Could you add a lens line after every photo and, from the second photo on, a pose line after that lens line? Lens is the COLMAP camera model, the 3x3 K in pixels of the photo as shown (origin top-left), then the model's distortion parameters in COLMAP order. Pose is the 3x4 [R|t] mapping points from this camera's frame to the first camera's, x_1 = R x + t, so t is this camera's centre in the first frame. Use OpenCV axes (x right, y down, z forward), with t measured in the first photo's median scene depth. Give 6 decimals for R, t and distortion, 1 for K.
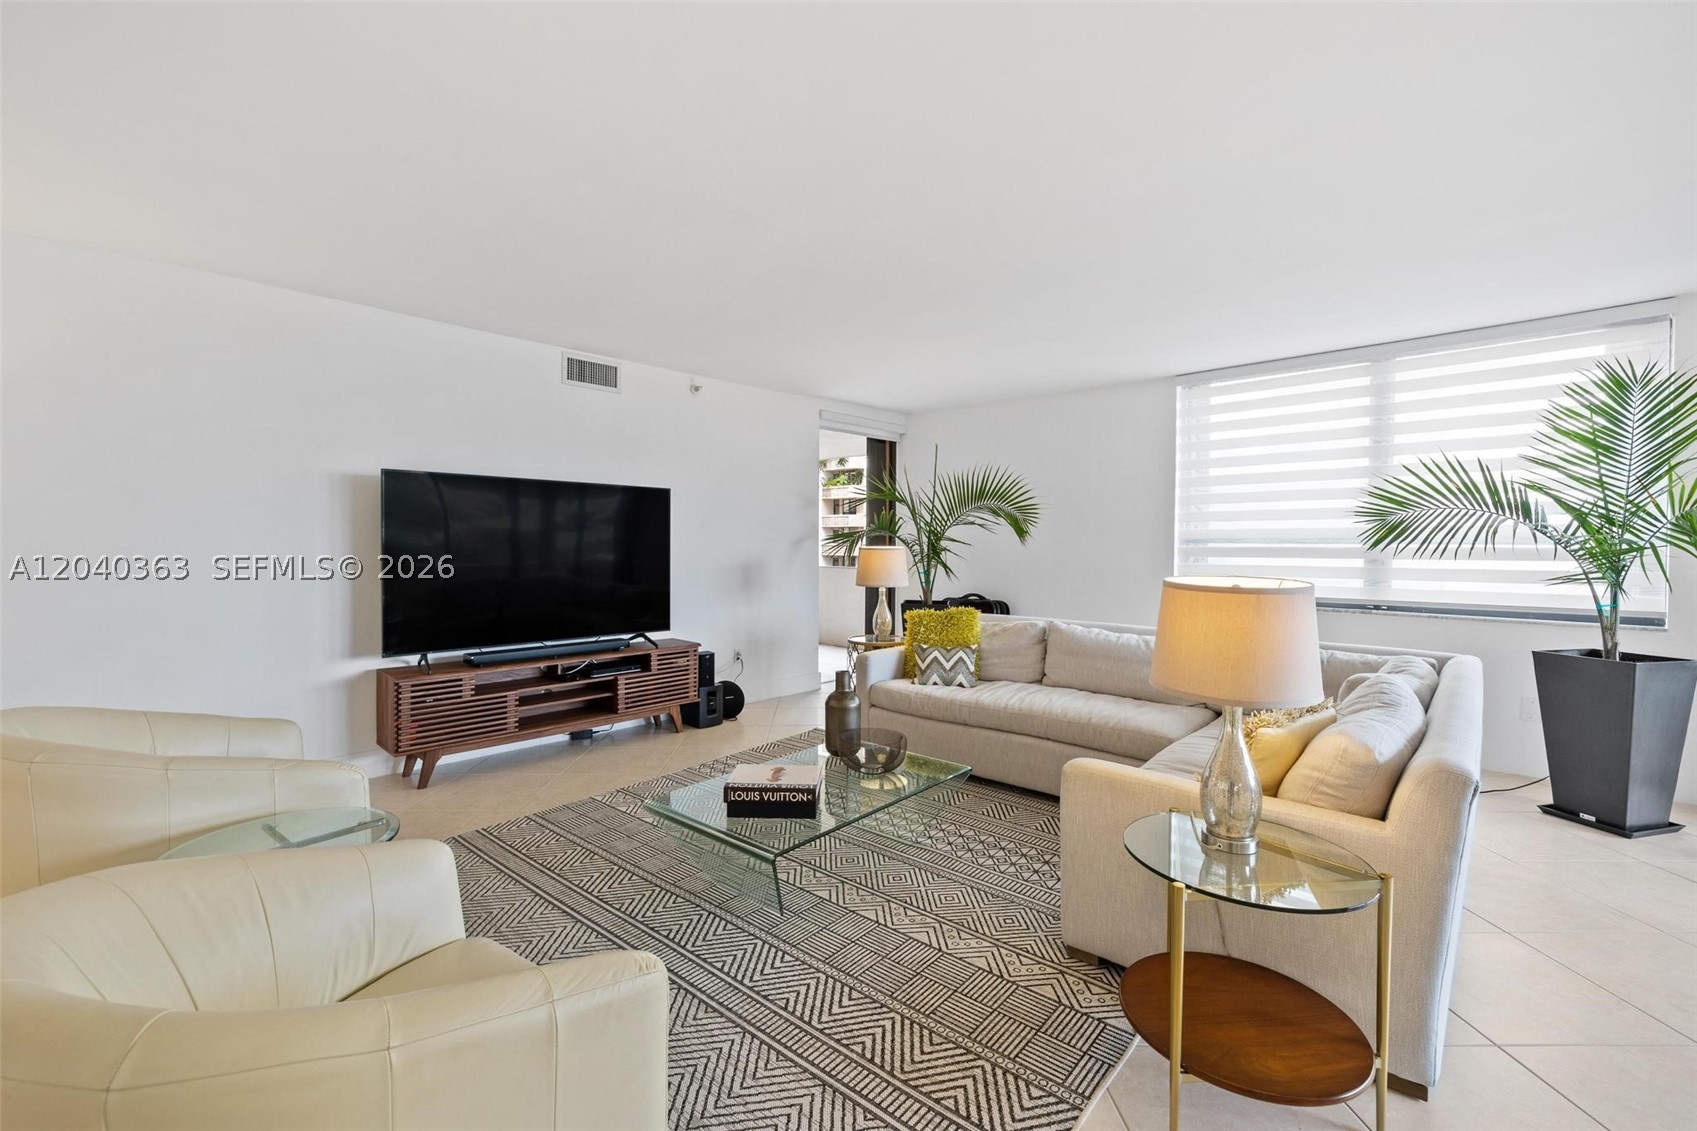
lens RADIAL K [[727.8, 0, 846.0], [0, 727.8, 560.2], [0, 0, 1]] dist [0.002920, 0.000711]
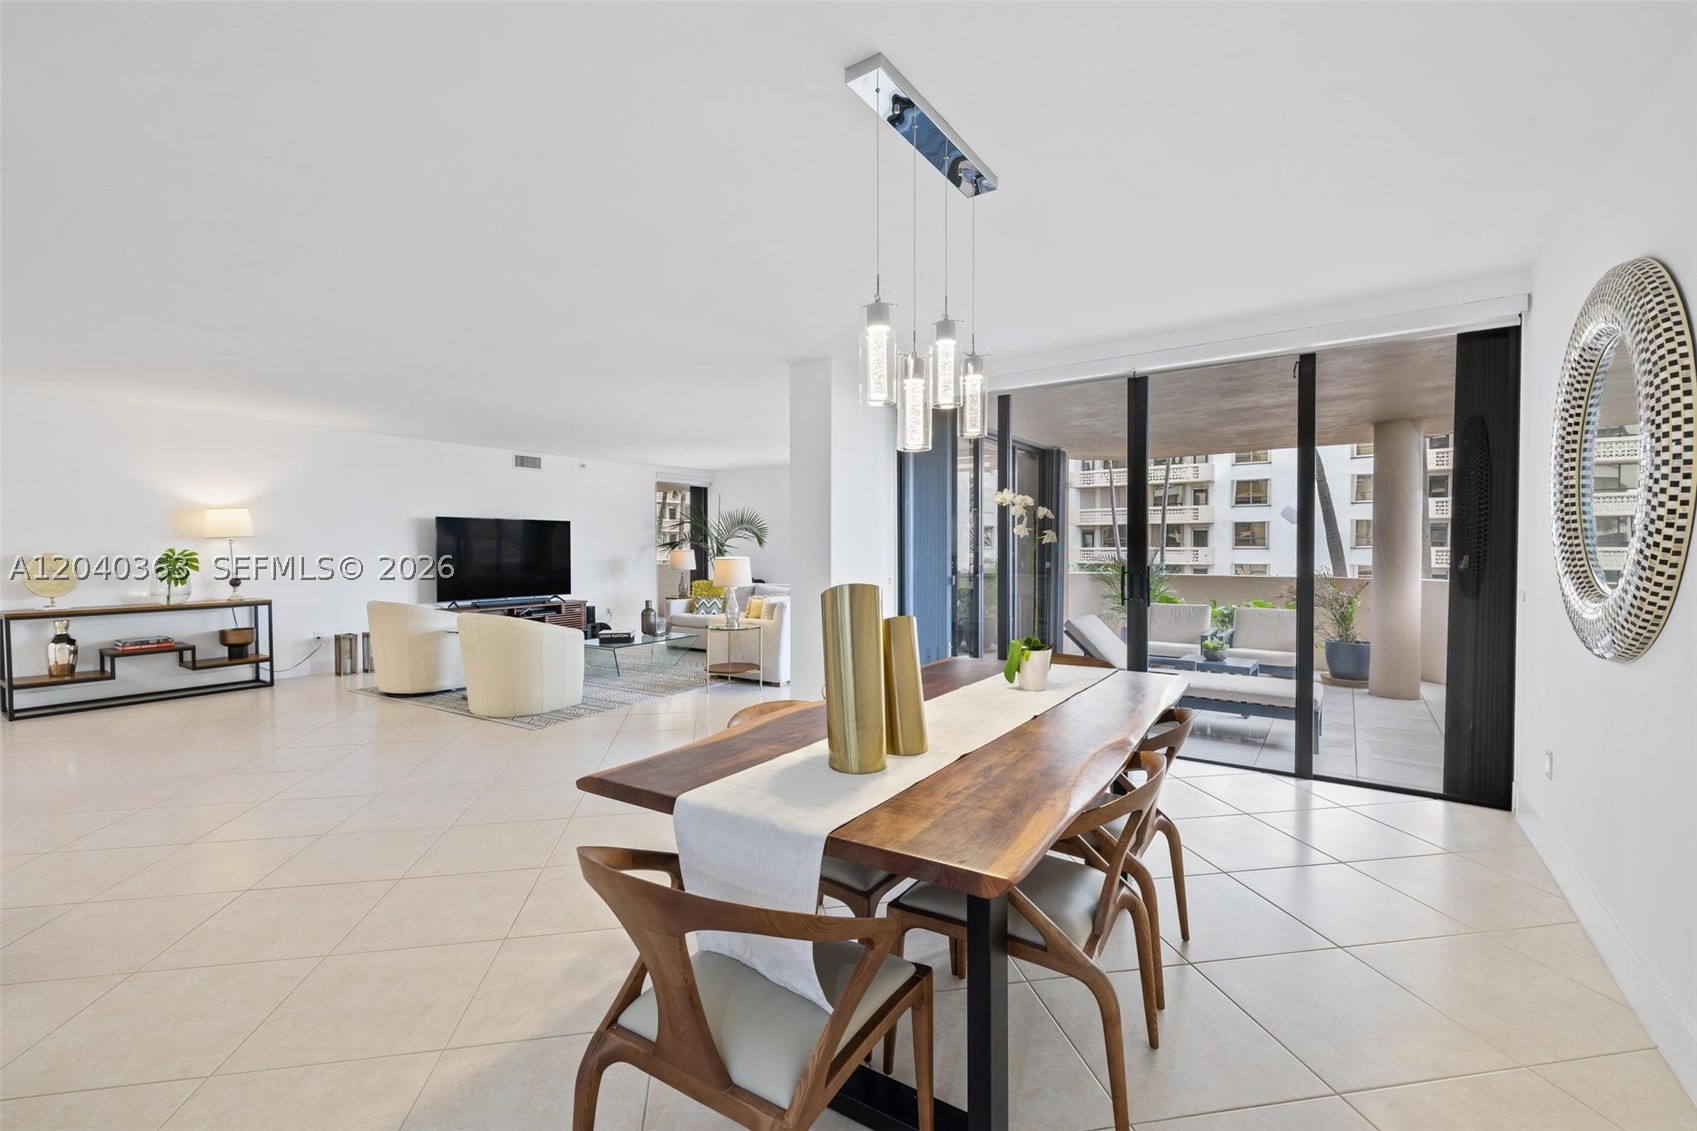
lens RADIAL K [[727.8, 0, 848.7], [0, 727.8, 557.3], [0, 0, 1]] dist [0.002920, 0.000711]
pose [[0.988607, -0.013070, 0.149954, 0.215556], [0.014759, 0.999840, -0.010154, 0.031109], [-0.149797, 0.012252, 0.988641, -1.108257]]
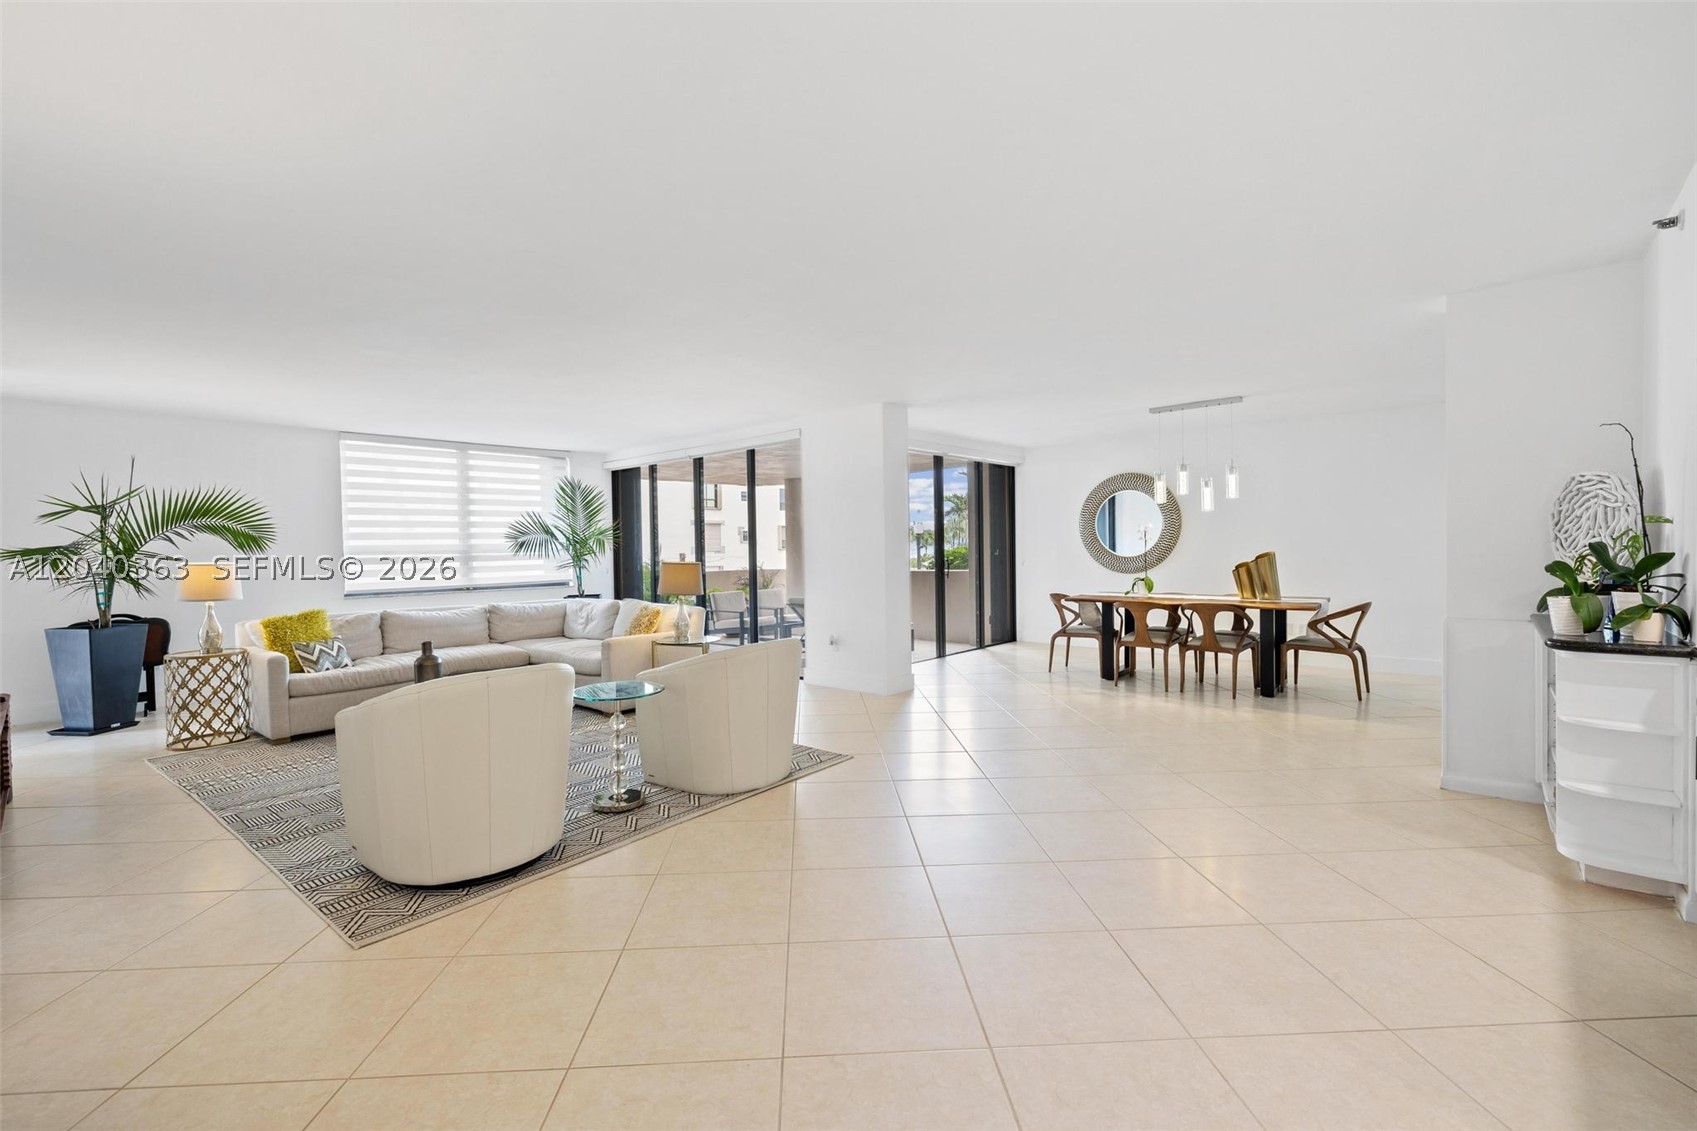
lens RADIAL K [[727.8, 0, 842.6], [0, 727.8, 563.3], [0, 0, 1]] dist [0.002920, 0.000711]
pose [[-0.035860, -0.026197, 0.999013, -1.103326], [0.041770, 0.998744, 0.027689, -0.008844], [-0.998483, 0.042722, -0.034721, 0.146225]]
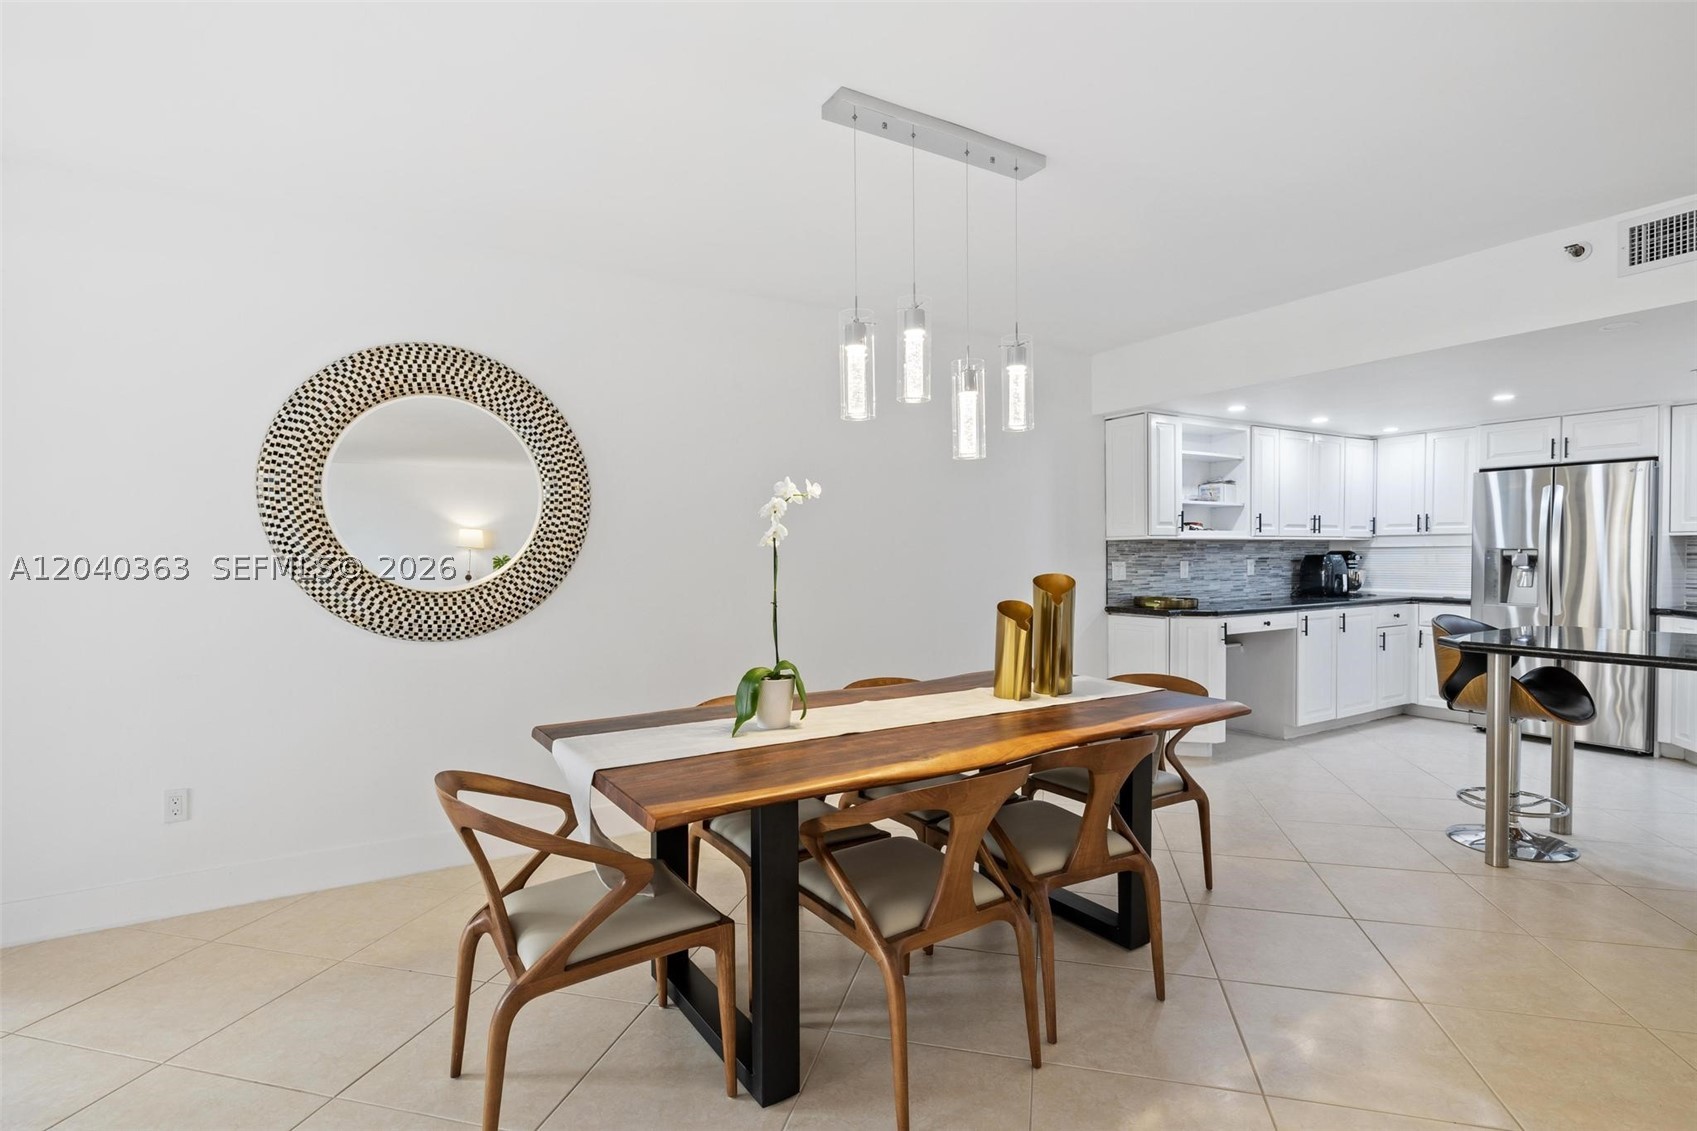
lens RADIAL K [[824.6, 0, 856.8], [0, 824.6, 564.4], [0, 0, 1]] dist [-0.006813, -0.000794]
pose [[-0.966574, -0.005178, 0.256334, 0.256011], [0.005049, 0.999218, 0.039223, 0.007394], [-0.256336, 0.039207, -0.965792, -0.063613]]
